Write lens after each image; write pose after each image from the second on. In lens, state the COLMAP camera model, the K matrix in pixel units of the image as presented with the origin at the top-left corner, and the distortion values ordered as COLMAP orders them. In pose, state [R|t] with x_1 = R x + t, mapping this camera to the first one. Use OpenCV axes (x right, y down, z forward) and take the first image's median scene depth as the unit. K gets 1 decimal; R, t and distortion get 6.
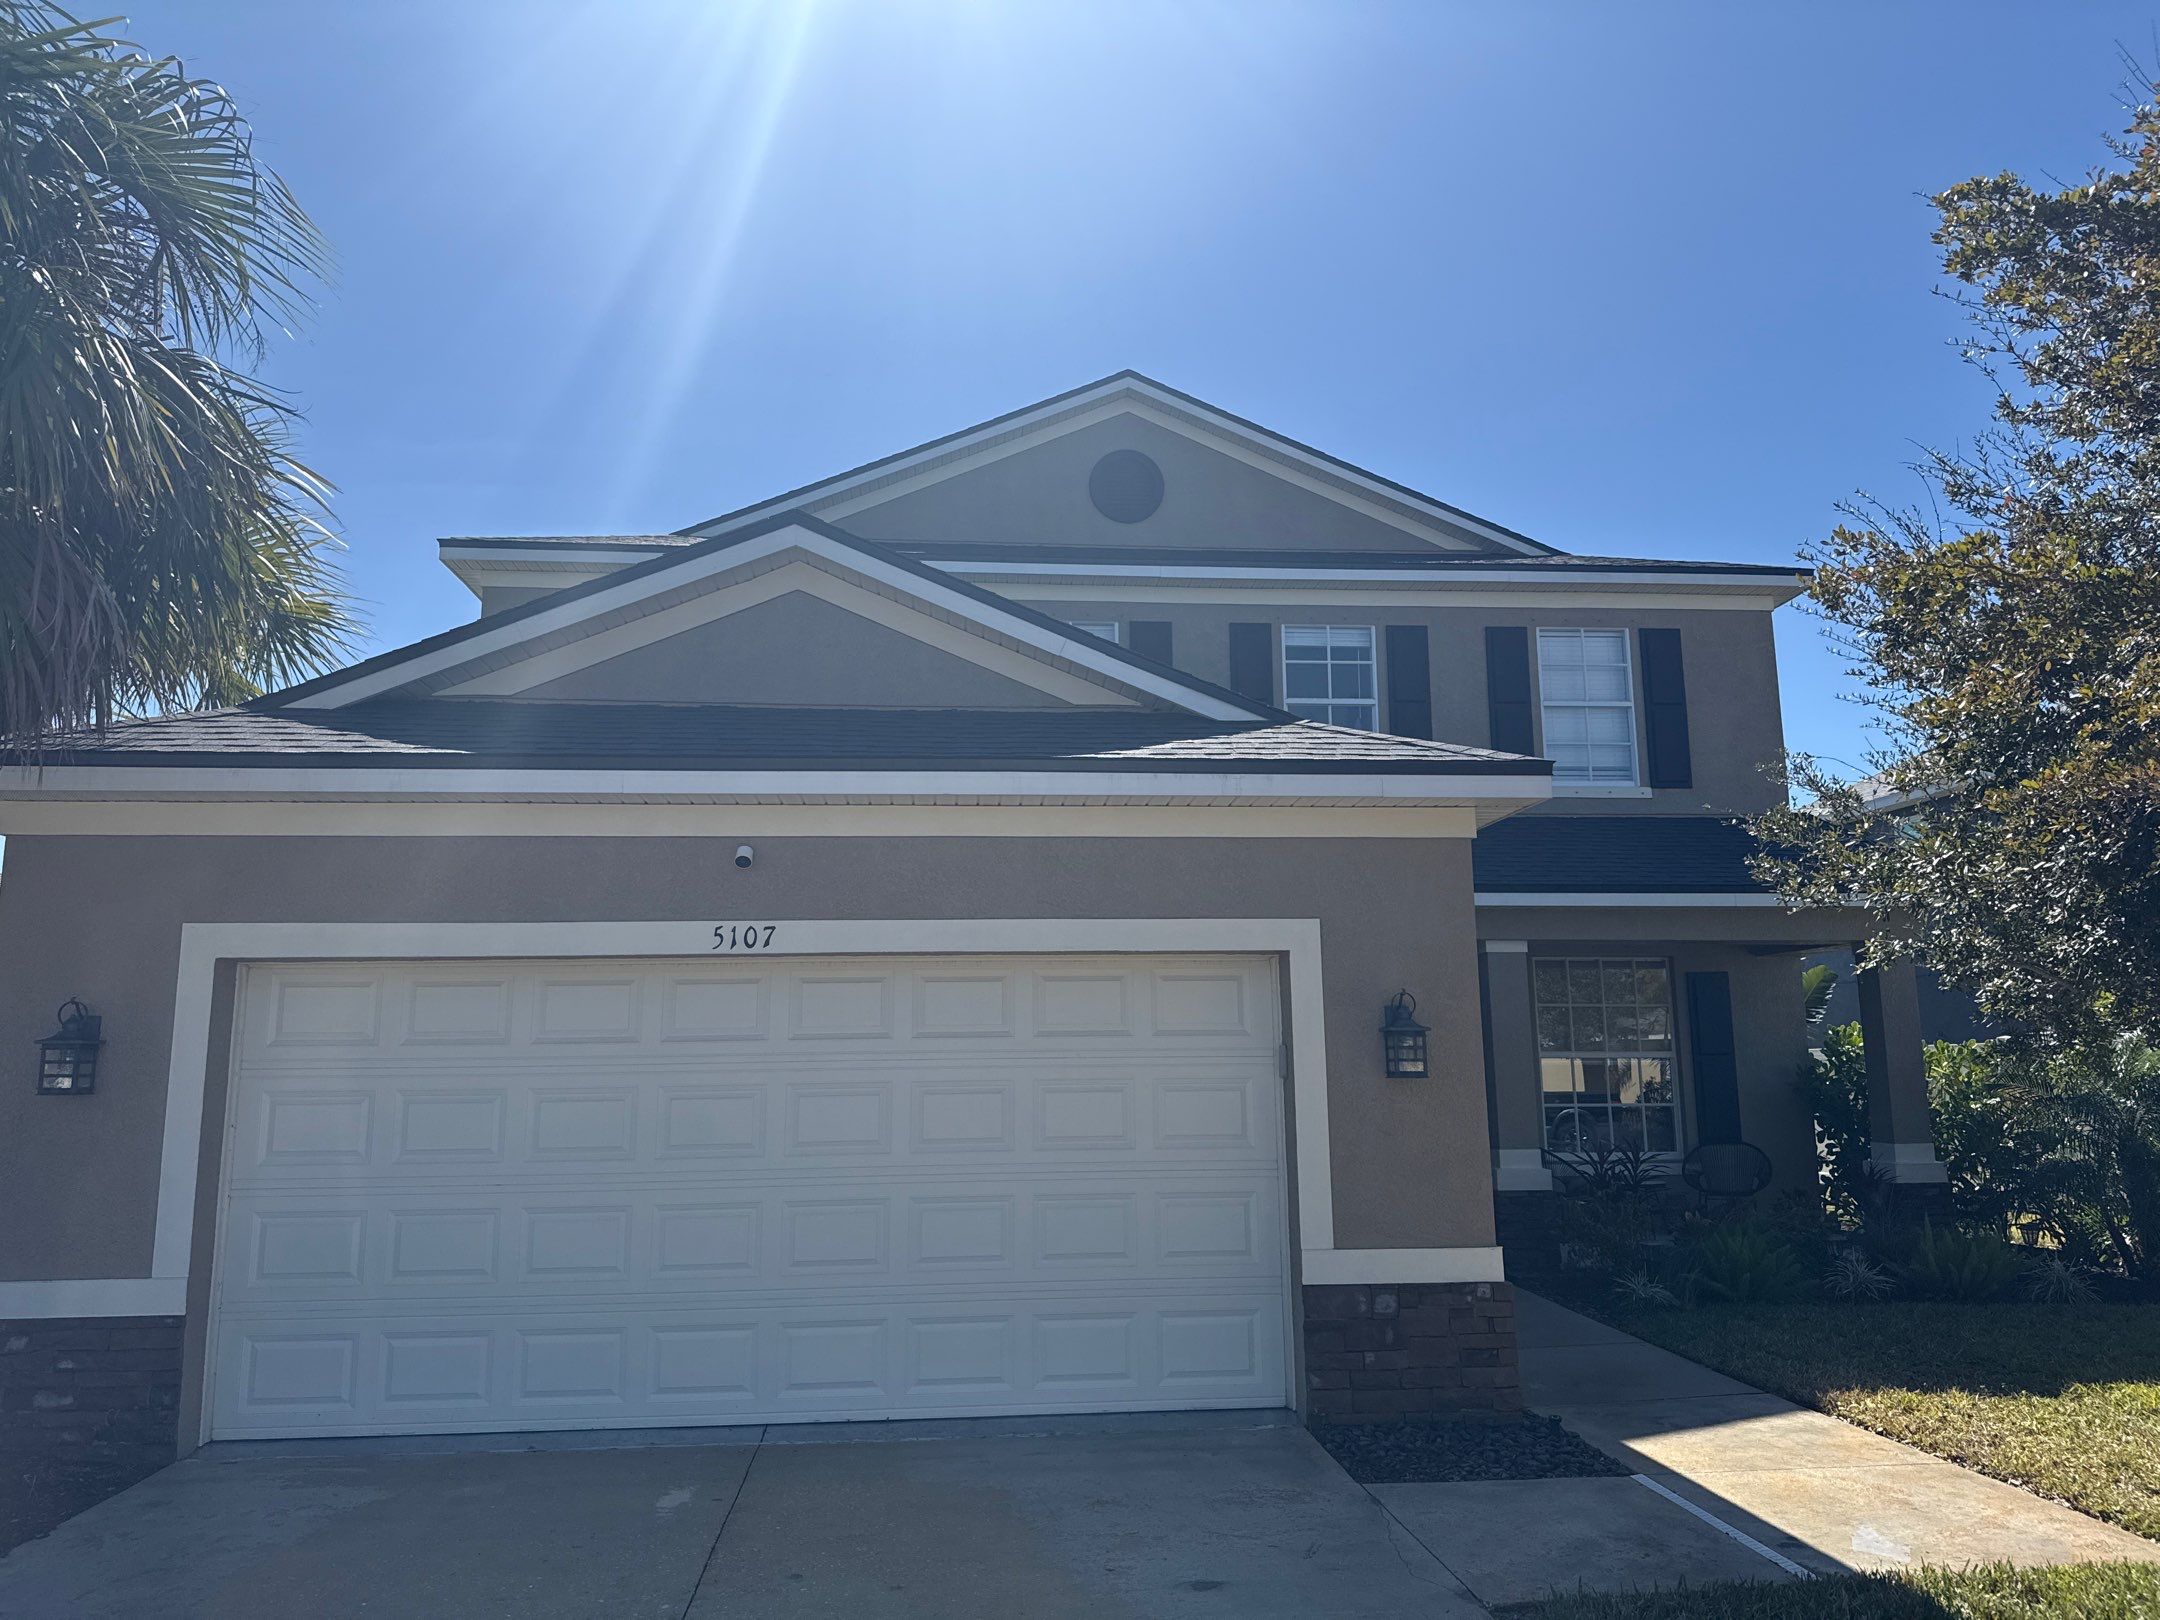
lens RADIAL K [[1520.5, 0, 1097.5], [0, 1520.5, 818.2], [0, 0, 1]] dist [0.049562, -0.069922]
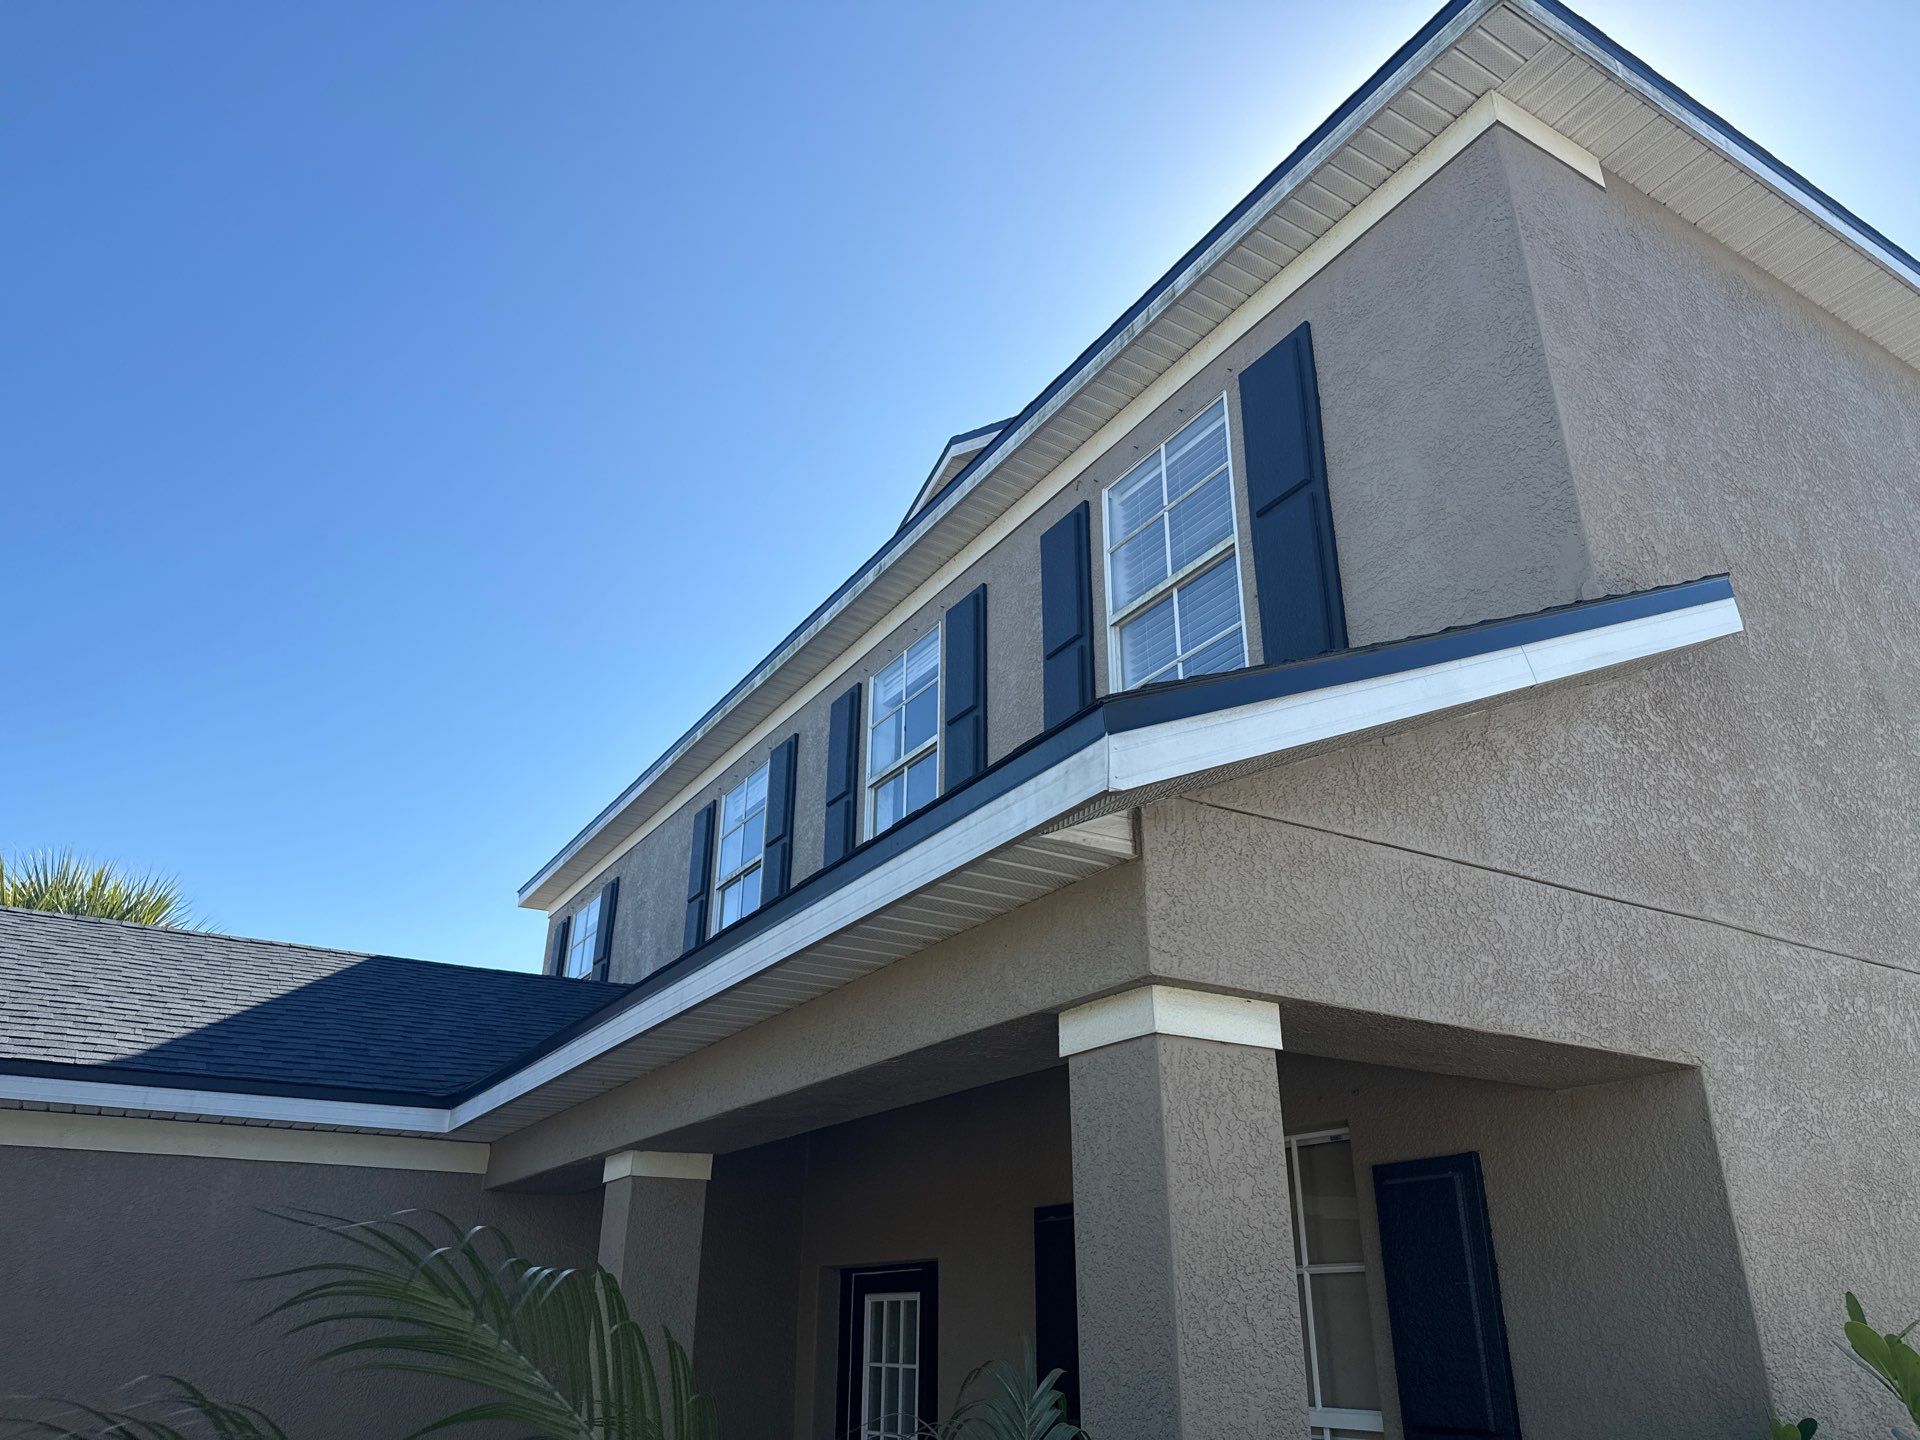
lens RADIAL K [[1352.7, 0, 958.3], [0, 1352.7, 732.8], [0, 0, 1]] dist [0.040473, -0.057192]
pose [[0.450580, -0.351481, -0.820633, 1.190035], [0.132964, 0.935403, -0.327632, 0.183891], [0.882779, 0.038510, 0.468208, 1.457869]]
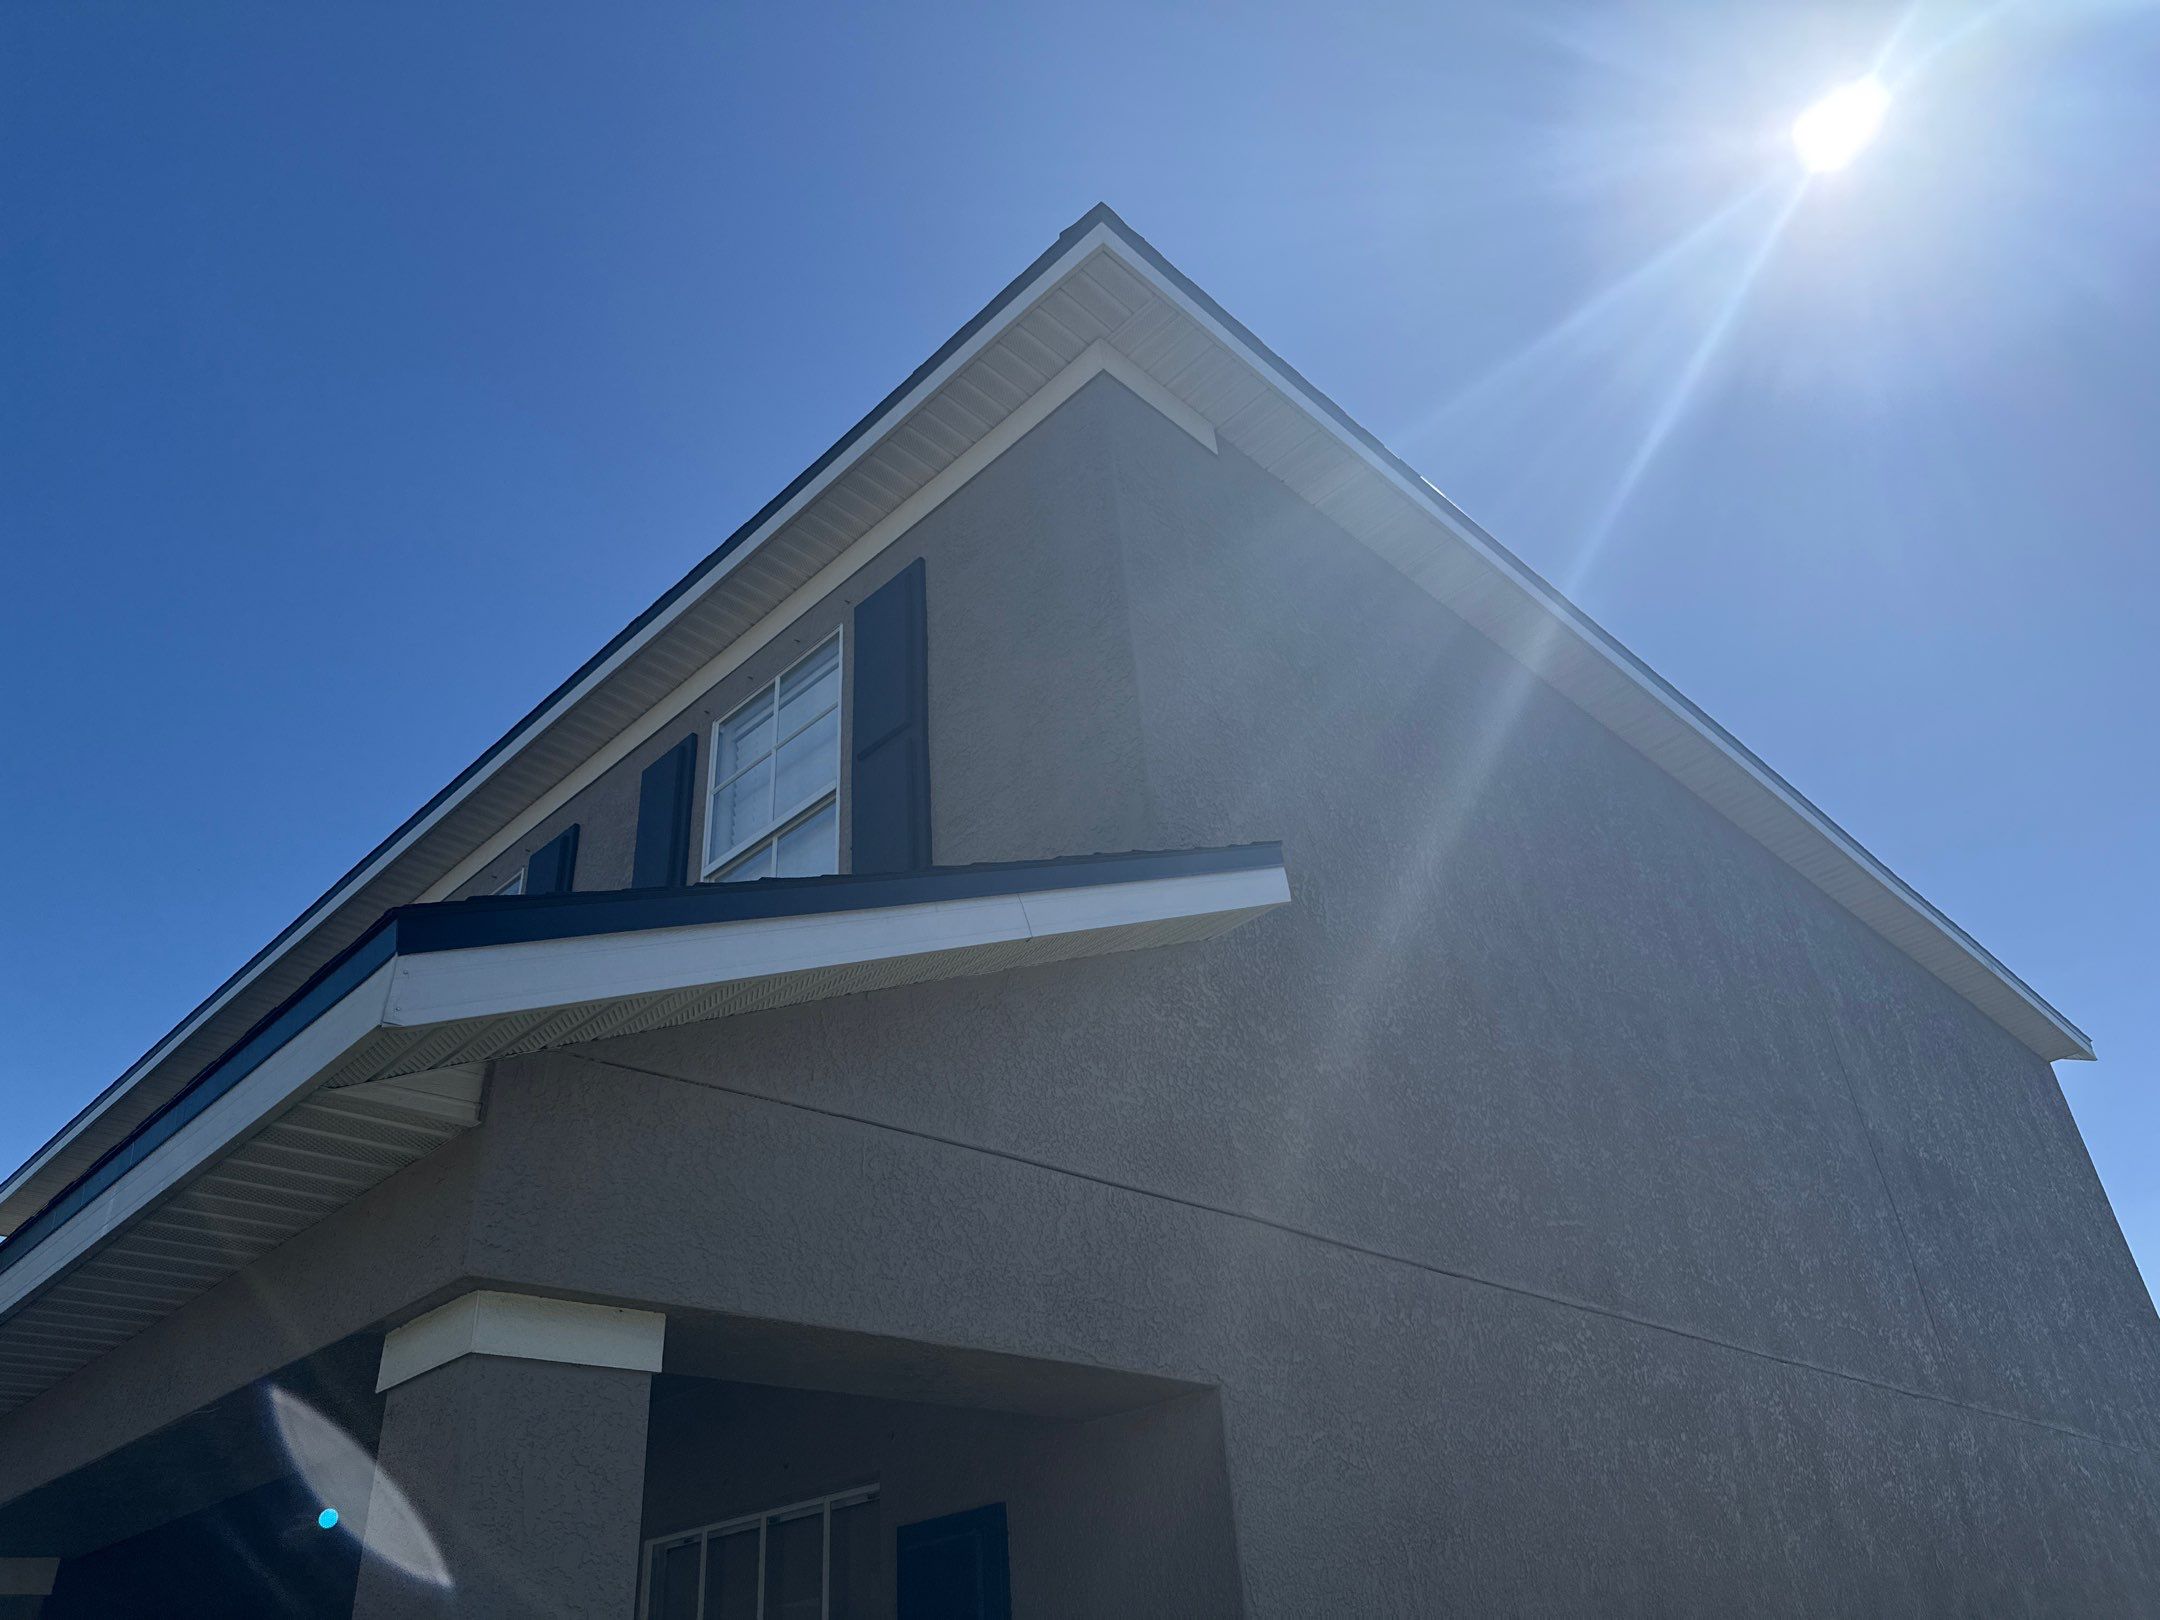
lens RADIAL K [[1506.3, 0, 1089.8], [0, 1506.3, 814.2], [0, 0, 1]] dist [0.142272, -0.205796]
pose [[0.657452, -0.426586, -0.621113, 1.218123], [0.182210, 0.889851, -0.418288, 0.204679], [0.731134, 0.161831, 0.662763, 1.542023]]
